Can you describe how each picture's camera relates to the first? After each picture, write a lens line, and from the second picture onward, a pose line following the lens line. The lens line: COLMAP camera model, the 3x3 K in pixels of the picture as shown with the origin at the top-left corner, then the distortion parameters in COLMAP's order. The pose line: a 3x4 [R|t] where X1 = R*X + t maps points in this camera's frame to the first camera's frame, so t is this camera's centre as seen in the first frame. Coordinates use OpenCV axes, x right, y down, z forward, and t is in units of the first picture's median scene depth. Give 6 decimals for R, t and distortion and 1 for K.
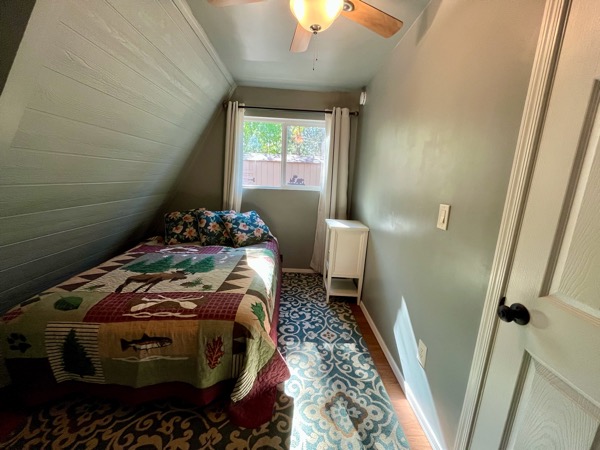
lens RADIAL K [[242.6, 0, 300.3], [0, 242.6, 225.1], [0, 0, 1]] dist [-0.001920, -0.000423]
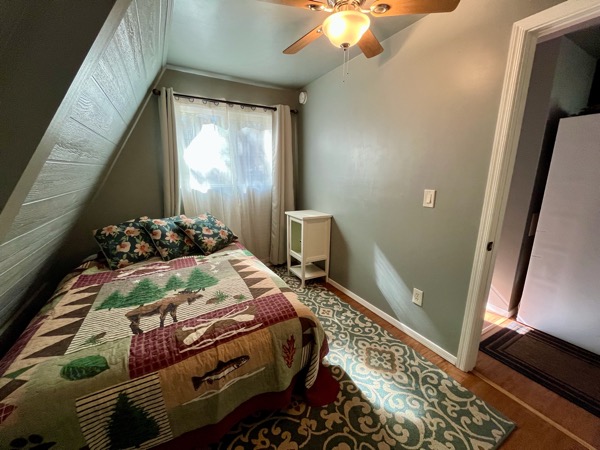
lens RADIAL K [[242.6, 0, 299.9], [0, 242.6, 225.2], [0, 0, 1]] dist [-0.001920, -0.000423]
pose [[0.880259, -0.146057, 0.451456, -0.527097], [0.128151, 0.989268, 0.070180, -0.054274], [-0.456861, -0.003921, 0.889529, 0.050466]]
